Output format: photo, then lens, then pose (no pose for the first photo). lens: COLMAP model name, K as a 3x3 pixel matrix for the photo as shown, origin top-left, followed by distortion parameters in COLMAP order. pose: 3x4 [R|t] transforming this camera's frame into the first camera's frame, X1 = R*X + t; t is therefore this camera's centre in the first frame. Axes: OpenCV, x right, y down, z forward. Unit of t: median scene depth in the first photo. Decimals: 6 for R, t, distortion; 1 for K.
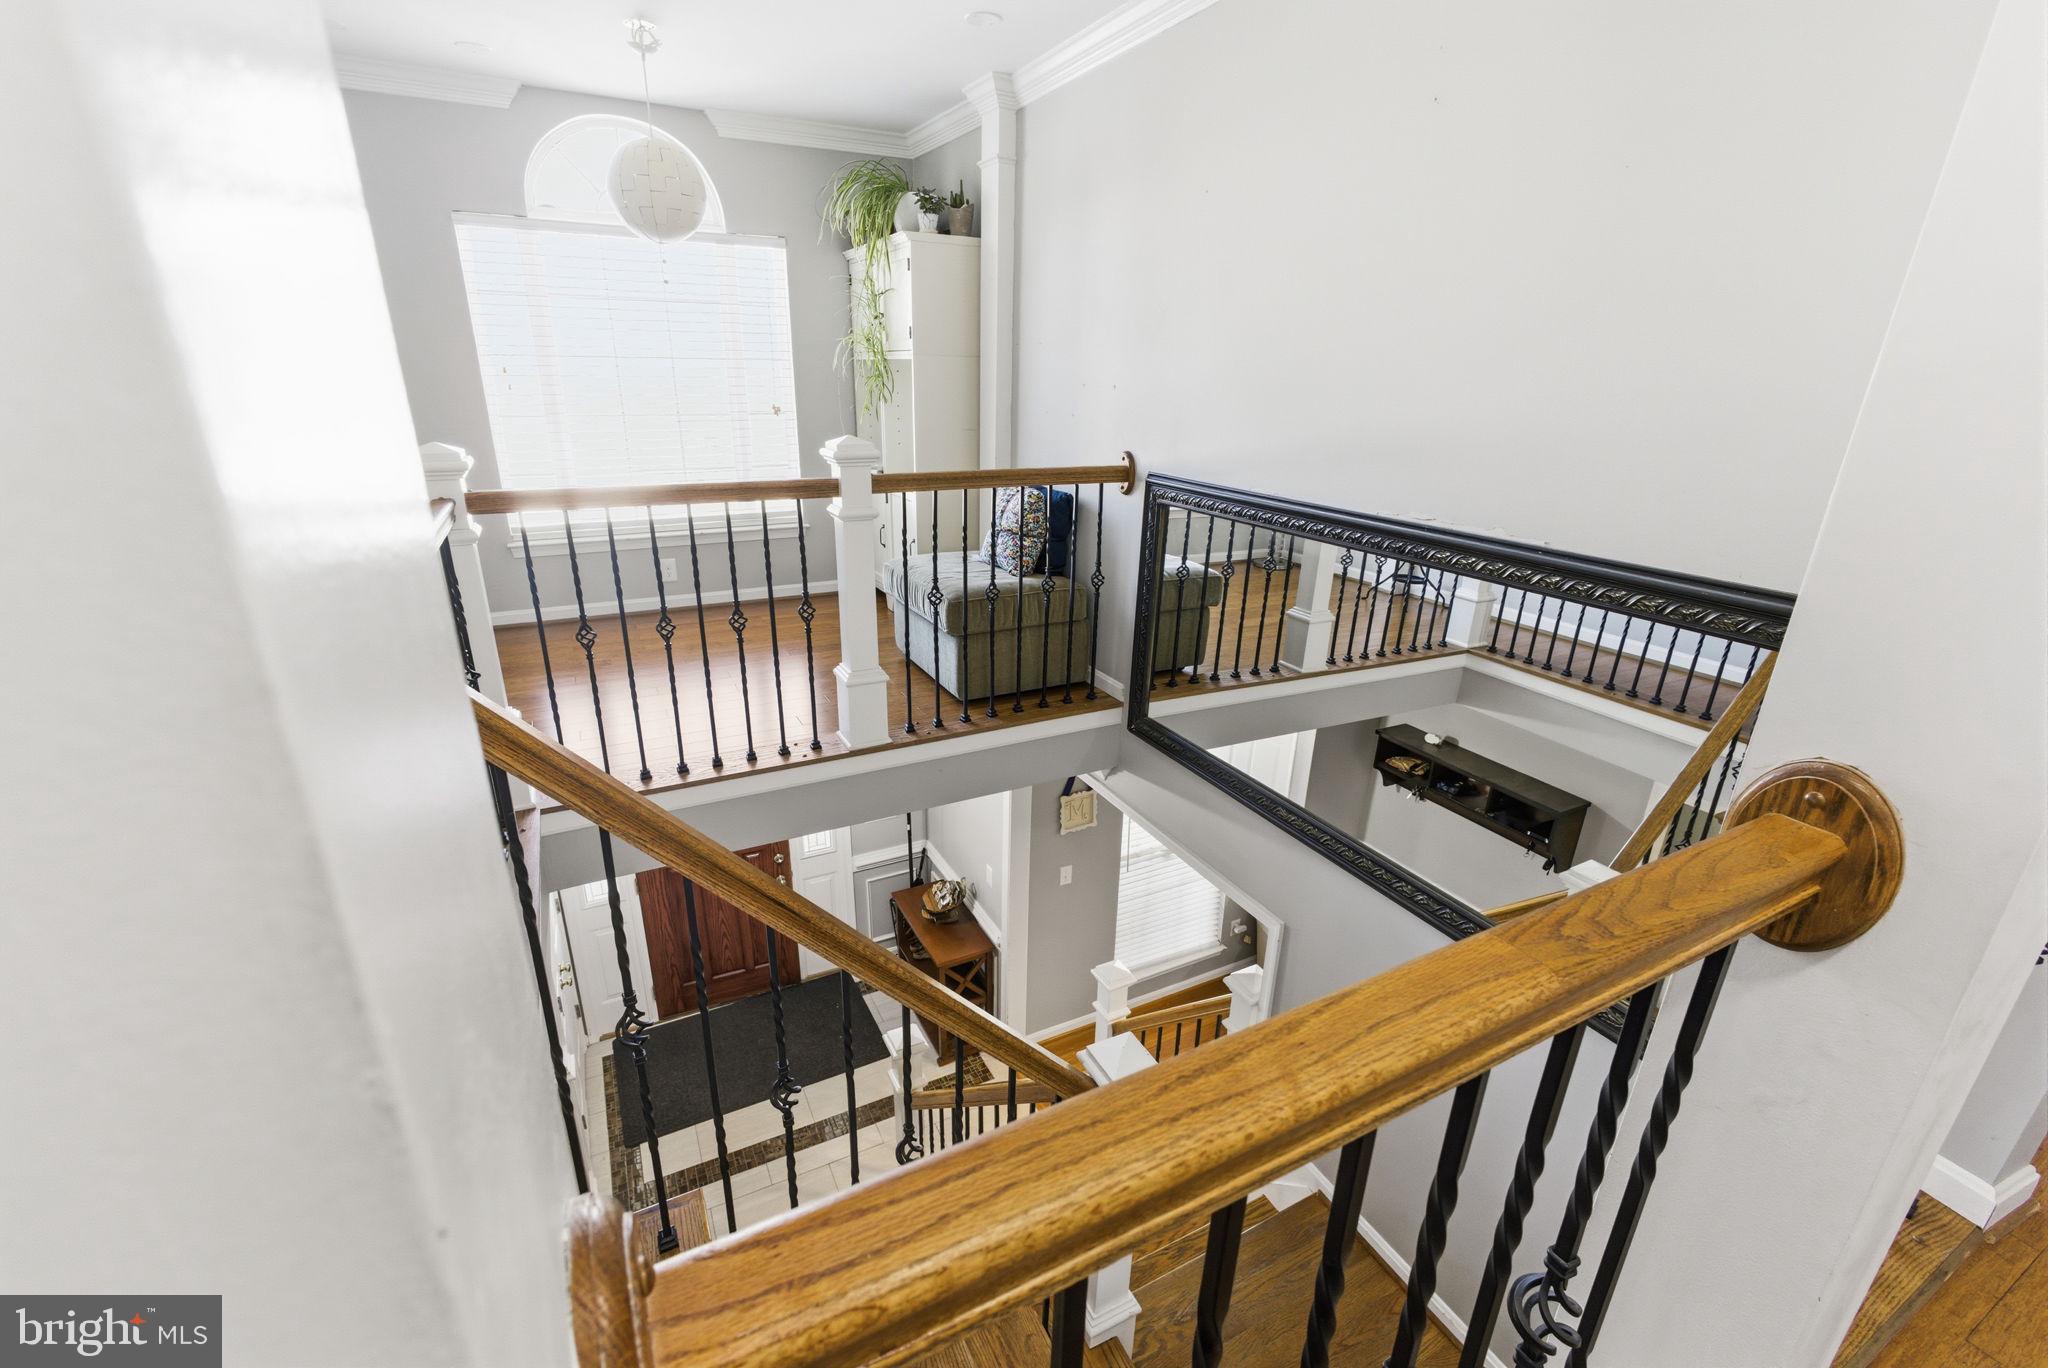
lens RADIAL K [[888.7, 0, 1024.0], [0, 888.7, 684.0], [0, 0, 1]] dist [-0.001651, 0.000110]
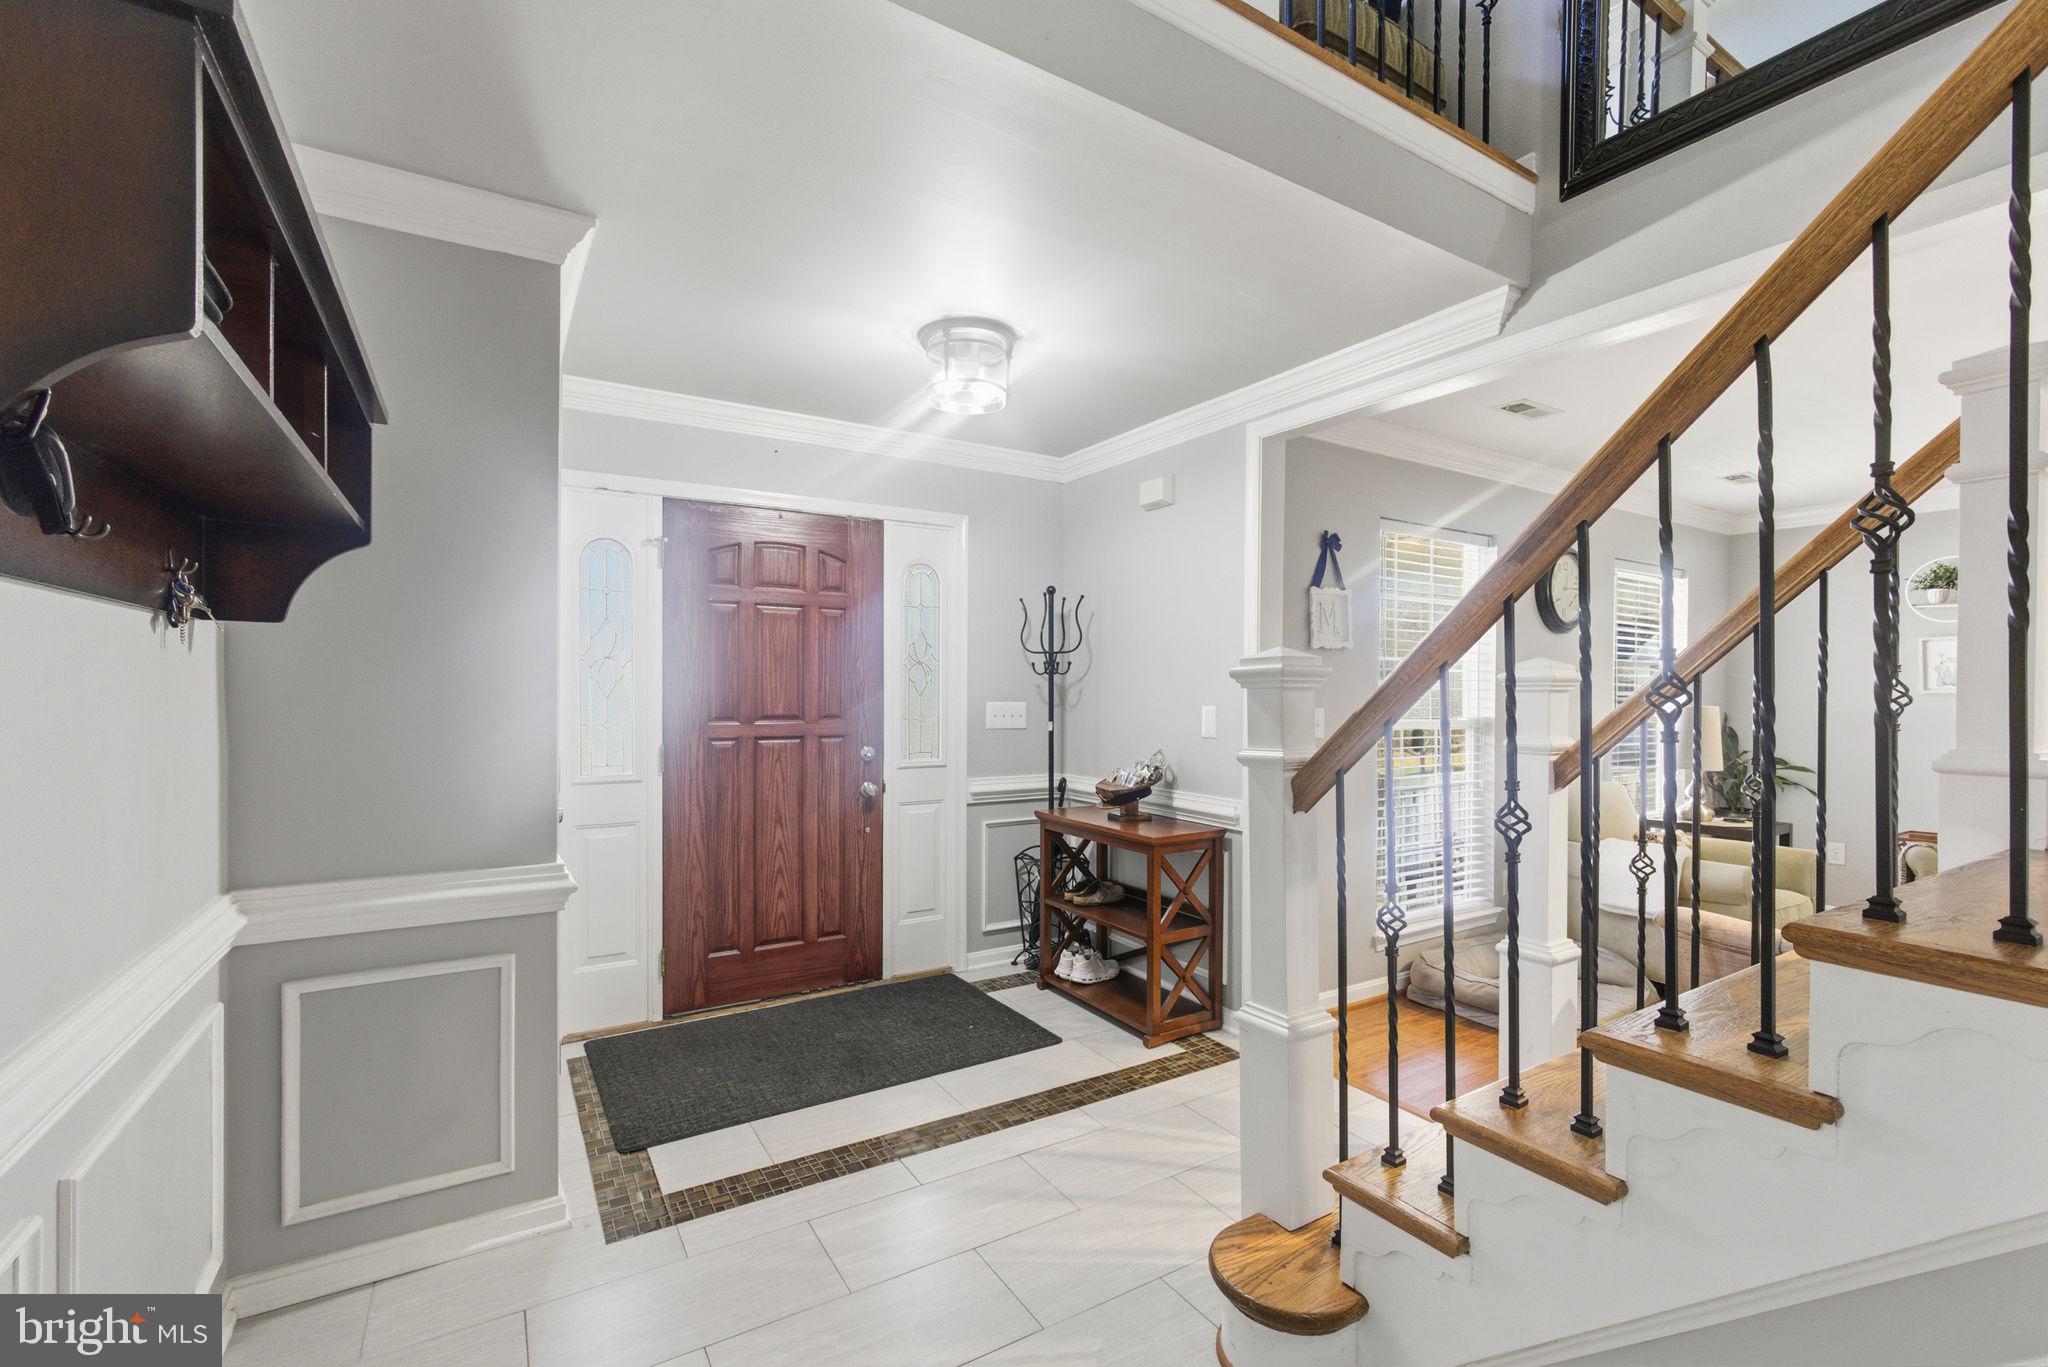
lens RADIAL K [[880.8, 0, 1021.1], [0, 880.8, 679.1], [0, 0, 1]] dist [-0.013218, 0.005881]
pose [[0.996813, -0.006254, 0.079530, -0.232957], [0.033790, 0.936180, -0.349892, 0.413802], [-0.072267, 0.351464, 0.933408, 0.375505]]
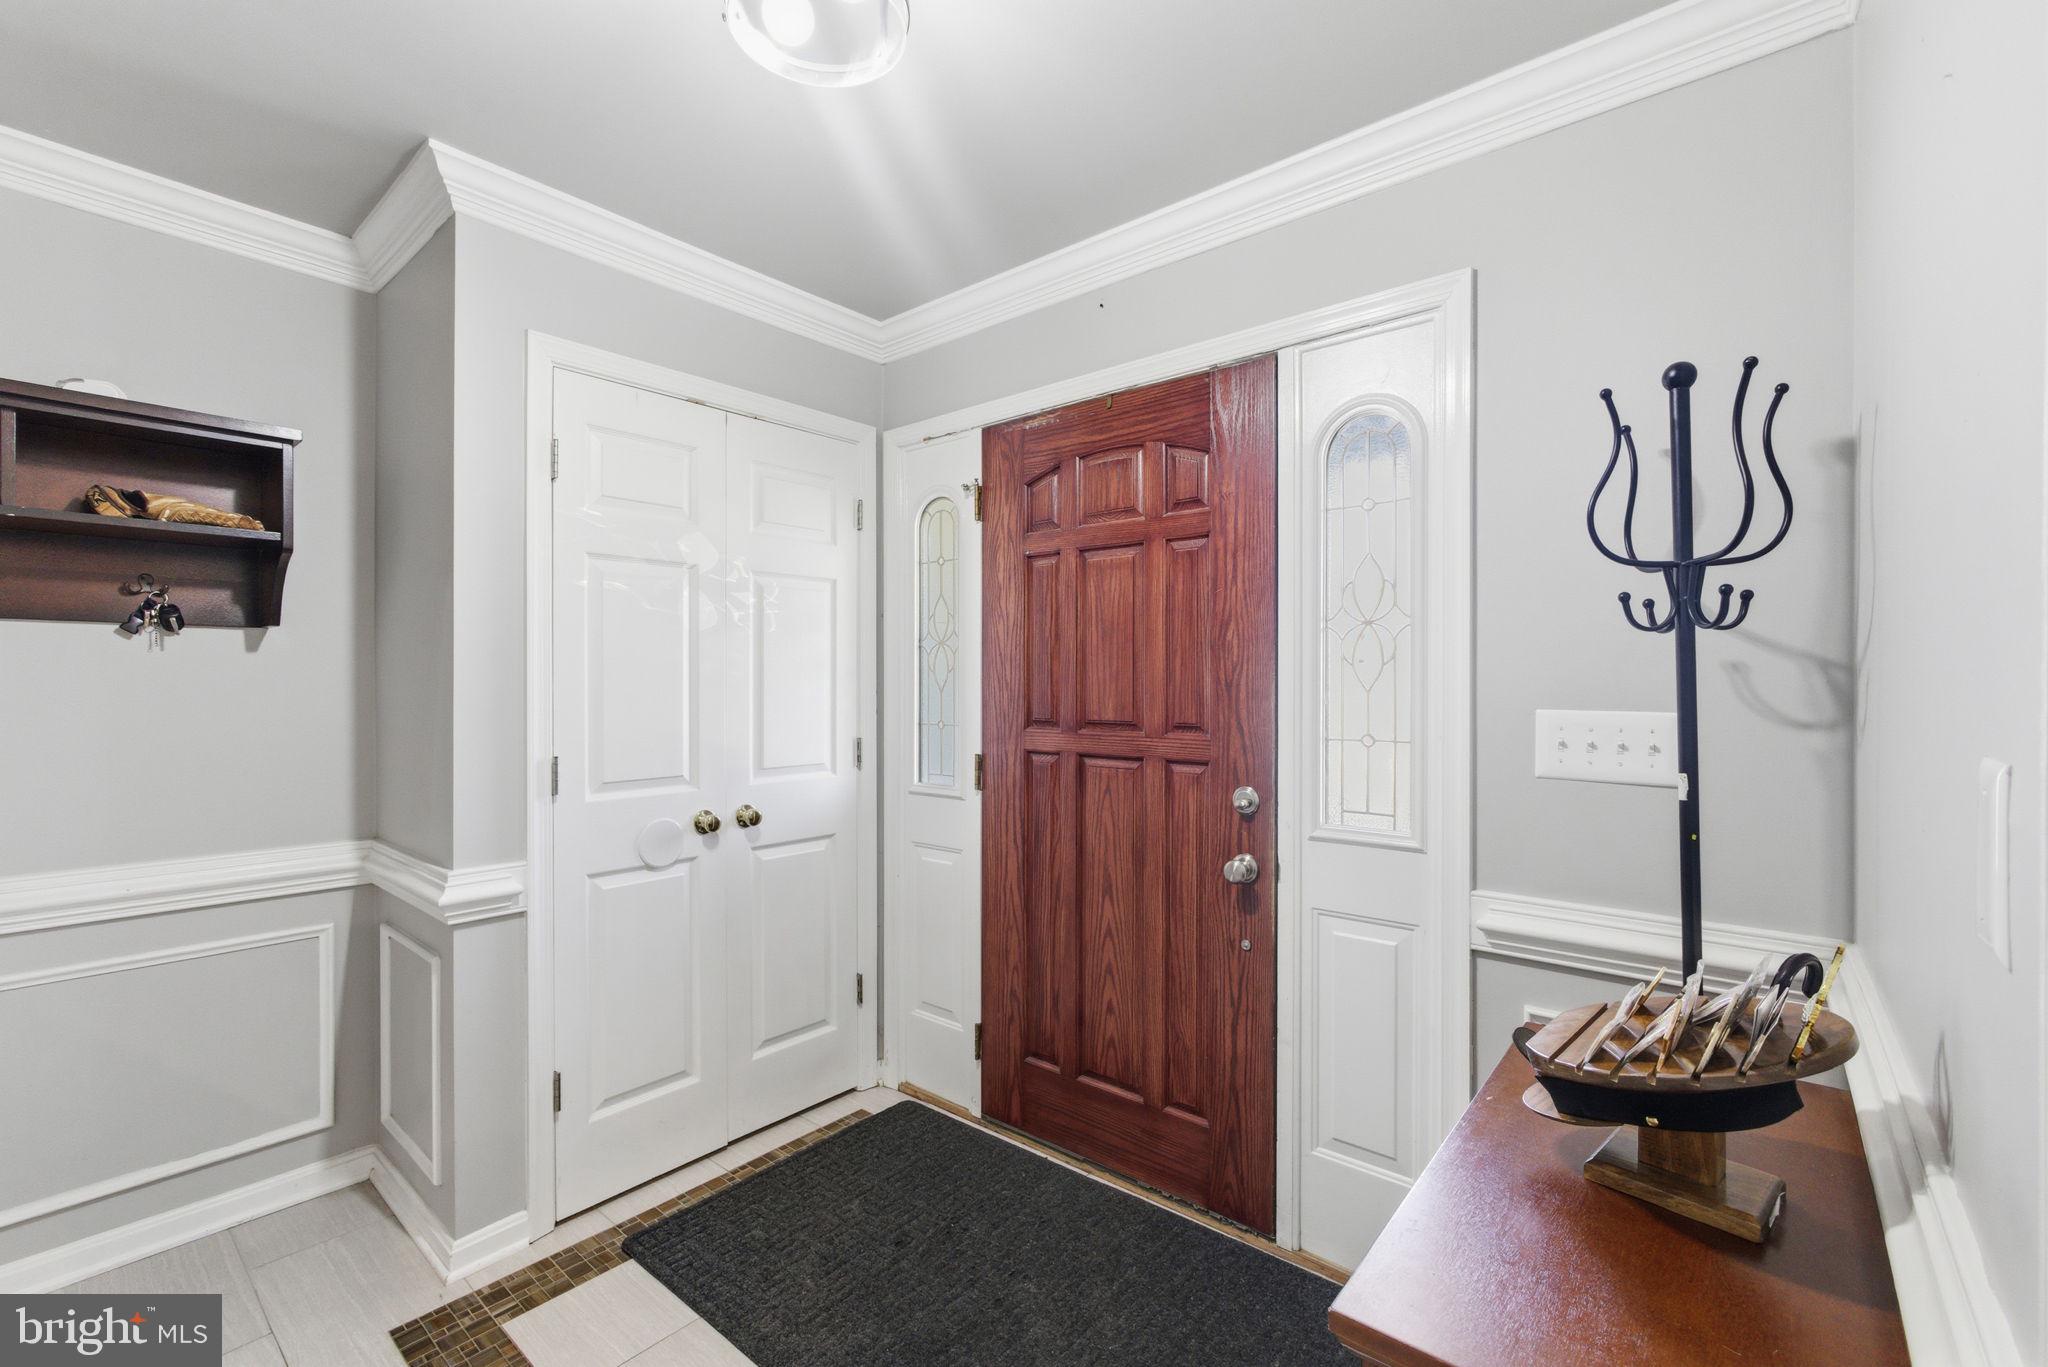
lens RADIAL K [[880.8, 0, 1021.1], [0, 880.8, 679.1], [0, 0, 1]] dist [-0.013218, 0.005881]
pose [[0.387591, -0.012532, -0.921746, 0.018730], [-0.306588, 0.941233, -0.141716, 0.245008], [0.869354, 0.337524, 0.360972, 0.849182]]
